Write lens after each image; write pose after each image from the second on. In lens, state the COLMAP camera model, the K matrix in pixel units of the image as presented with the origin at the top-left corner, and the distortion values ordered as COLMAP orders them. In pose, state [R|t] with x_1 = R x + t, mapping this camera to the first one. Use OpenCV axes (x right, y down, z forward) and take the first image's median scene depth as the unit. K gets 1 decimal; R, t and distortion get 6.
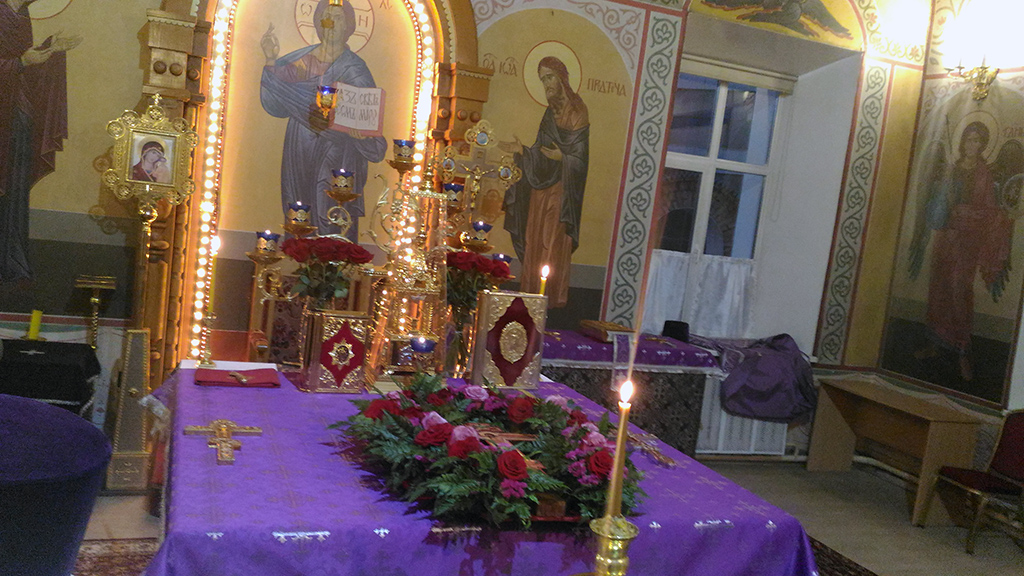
lens RADIAL K [[844.3, 0, 511.2], [0, 844.3, 291.3], [0, 0, 1]] dist [0.123254, -0.237751]
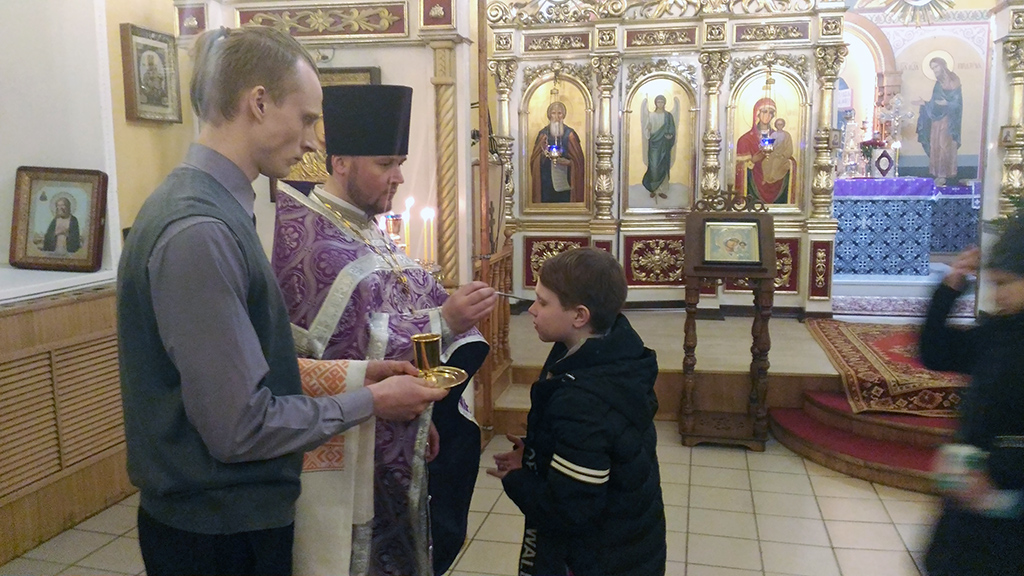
lens RADIAL K [[848.9, 0, 511.4], [0, 848.9, 291.0], [0, 0, 1]] dist [0.128090, -0.254352]
pose [[0.827695, -0.057844, -0.558190, 0.370363], [0.063918, 0.997918, -0.008634, 0.279978], [0.557527, -0.028532, 0.829668, -1.519542]]
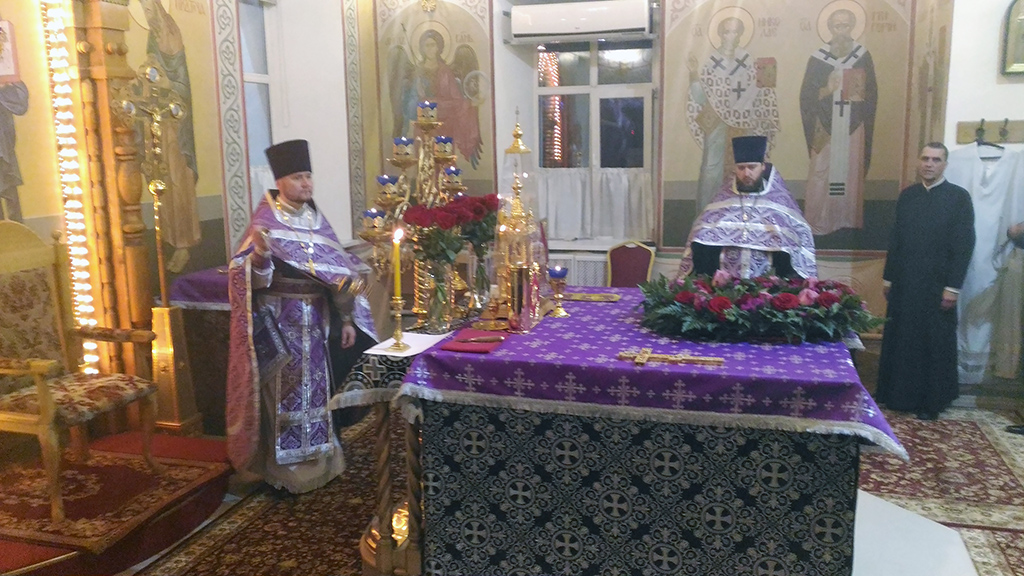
lens RADIAL K [[853.1, 0, 511.1], [0, 853.1, 290.1], [0, 0, 1]] dist [0.120711, -0.247338]
pose [[0.596968, -0.264104, 0.757548, -0.559074], [0.157389, 0.964465, 0.212215, -0.095609], [-0.786676, -0.007456, 0.617322, 0.139197]]
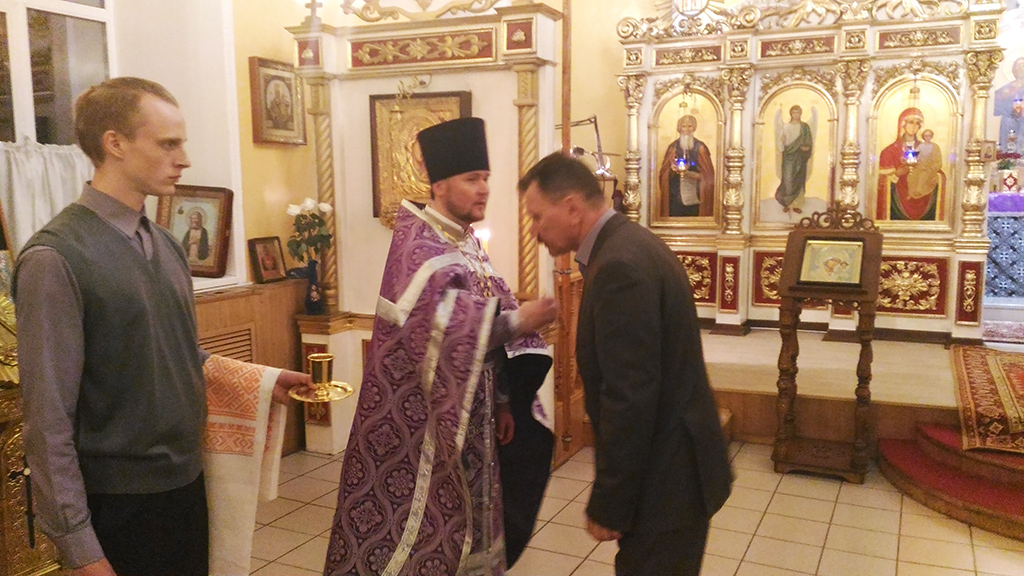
lens RADIAL K [[844.3, 0, 511.2], [0, 844.3, 291.3], [0, 0, 1]] dist [0.123254, -0.237751]
pose [[0.684178, -0.041528, -0.728132, 0.471681], [0.029689, 0.999136, -0.029087, 0.280576], [0.728710, -0.001717, 0.684820, -1.459888]]
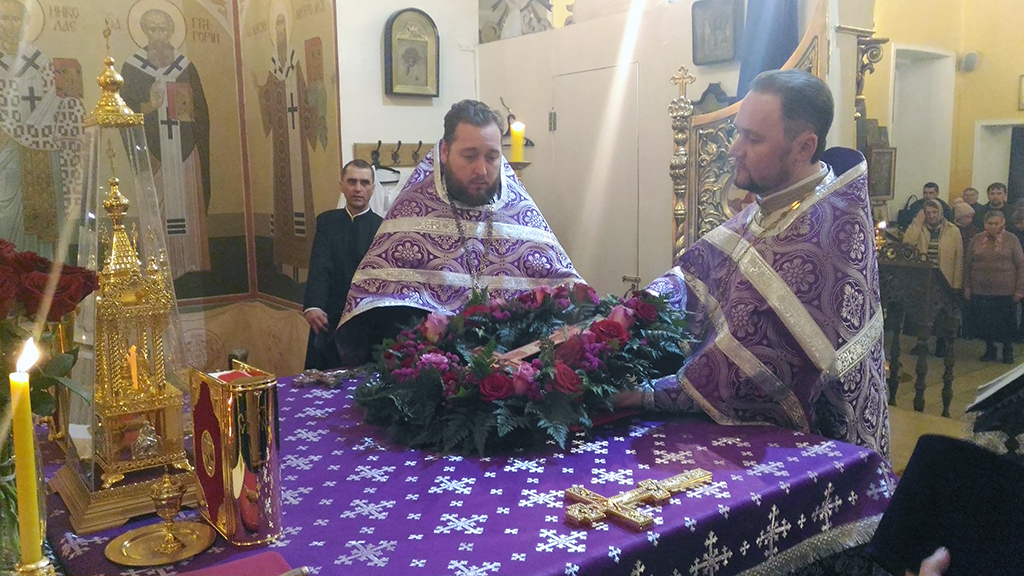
lens RADIAL K [[844.3, 0, 511.2], [0, 844.3, 291.3], [0, 0, 1]] dist [0.123254, -0.237751]
pose [[-0.295472, -0.244079, 0.923646, -0.351997], [0.065401, 0.959377, 0.274443, -0.074786], [-0.953110, 0.141497, -0.267507, 0.483675]]
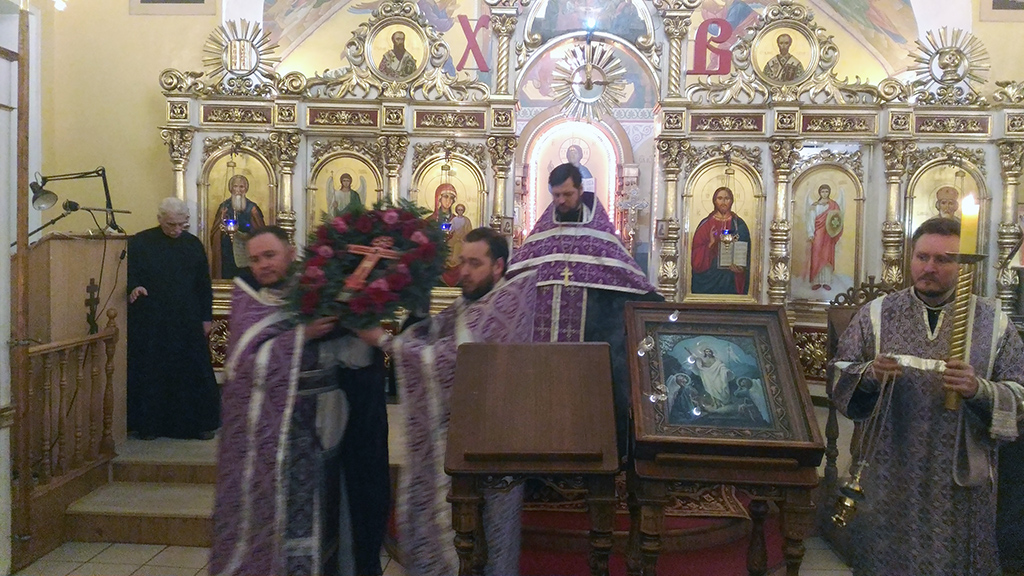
lens RADIAL K [[848.9, 0, 511.4], [0, 848.9, 291.0], [0, 0, 1]] dist [0.128090, -0.254352]
pose [[0.913555, -0.083985, -0.397949, 0.589566], [0.056095, 0.995115, -0.081239, 0.277421], [0.402828, 0.051893, 0.913804, -1.349368]]
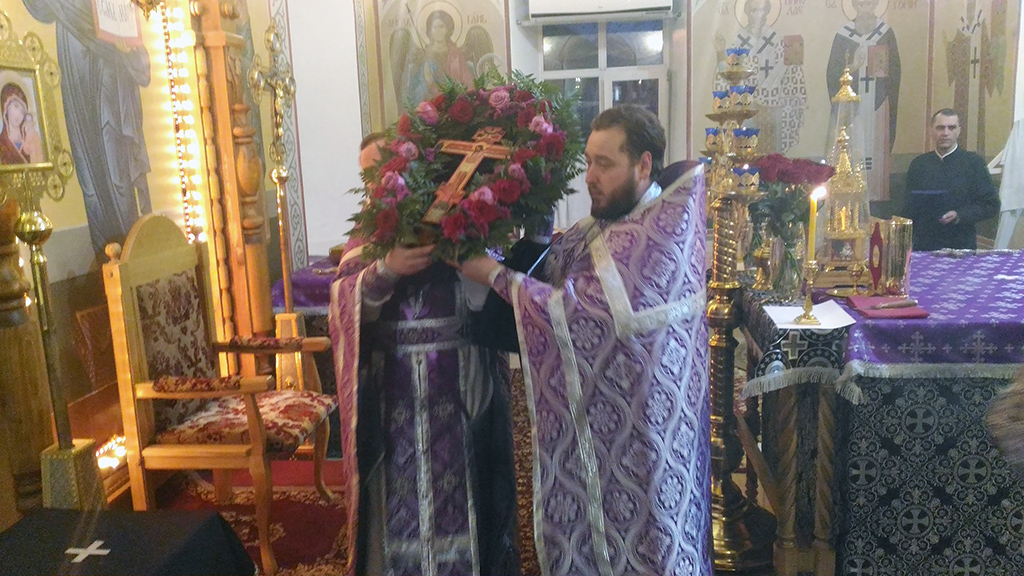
lens RADIAL K [[855.3, 0, 512.0], [0, 855.3, 288.0], [0, 0, 1]] dist [0.067346, -0.121431]
pose [[0.428161, -0.288853, 0.856296, -0.674042], [0.173943, 0.956165, 0.235567, -0.114197], [-0.886804, 0.048086, 0.459637, 0.462489]]
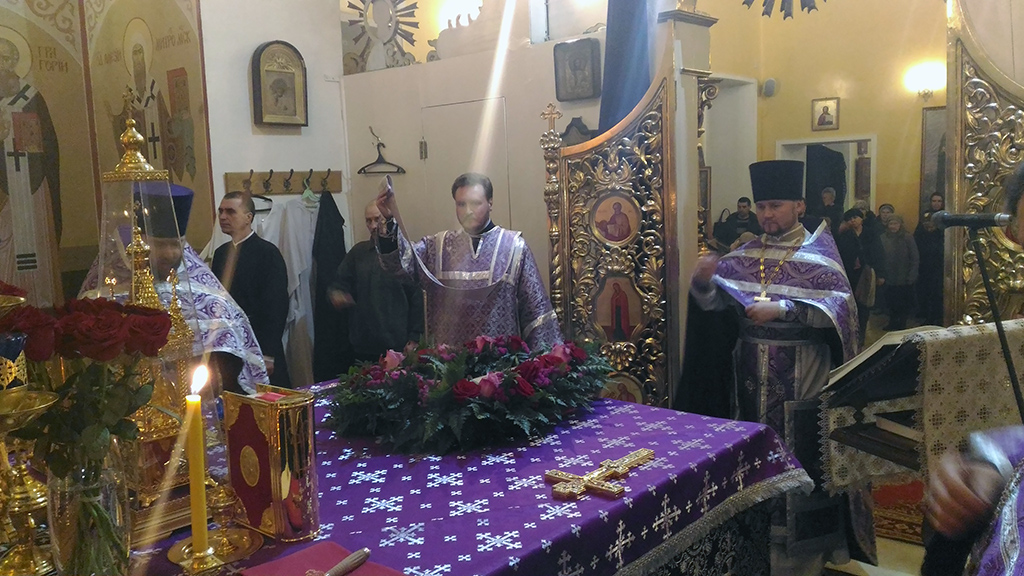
lens RADIAL K [[844.3, 0, 511.2], [0, 844.3, 291.3], [0, 0, 1]] dist [0.123254, -0.237751]
pose [[-0.480615, -0.207916, 0.851927, -0.380830], [0.055512, 0.962325, 0.266176, -0.094320], [-0.875173, 0.175220, -0.450966, 0.550379]]
